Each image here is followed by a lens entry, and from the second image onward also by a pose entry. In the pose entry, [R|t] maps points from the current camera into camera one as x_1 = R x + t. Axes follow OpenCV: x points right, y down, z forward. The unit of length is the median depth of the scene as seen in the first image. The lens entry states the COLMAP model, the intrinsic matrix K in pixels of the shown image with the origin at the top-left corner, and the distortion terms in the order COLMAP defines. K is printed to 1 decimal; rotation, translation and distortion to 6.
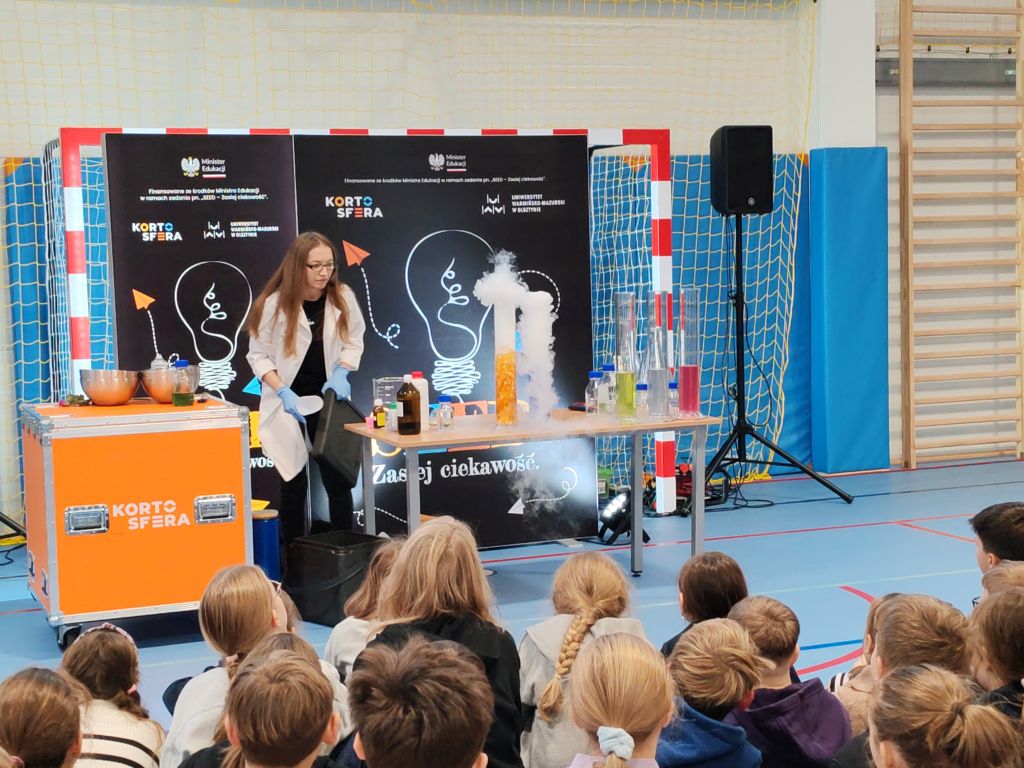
lens RADIAL K [[1852.7, 0, 509.0], [0, 1852.7, 380.5], [0, 0, 1]] dist [0.110252, 0.000000]
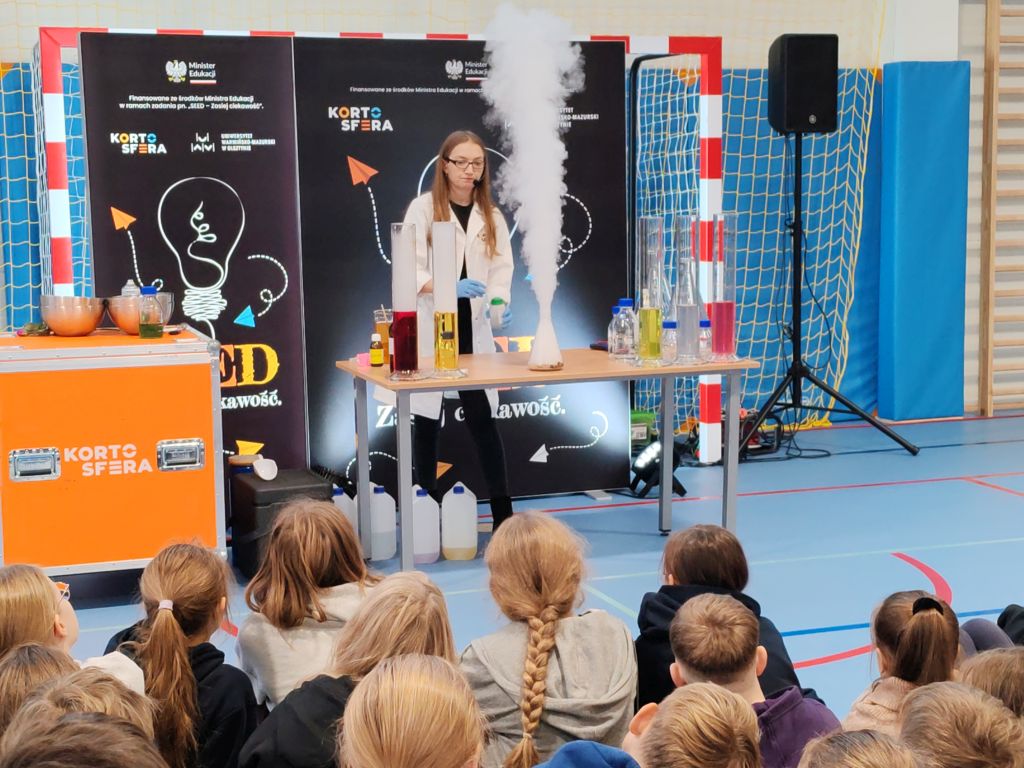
lens RADIAL K [[1852.7, 0, 515.3], [0, 1852.7, 391.1], [0, 0, 1]] dist [0.110252, 0.000000]
pose [[0.998765, 0.016909, -0.046725, 0.034085], [-0.014897, 0.998961, 0.043079, -0.001631], [0.047404, -0.042329, 0.997978, 0.095431]]
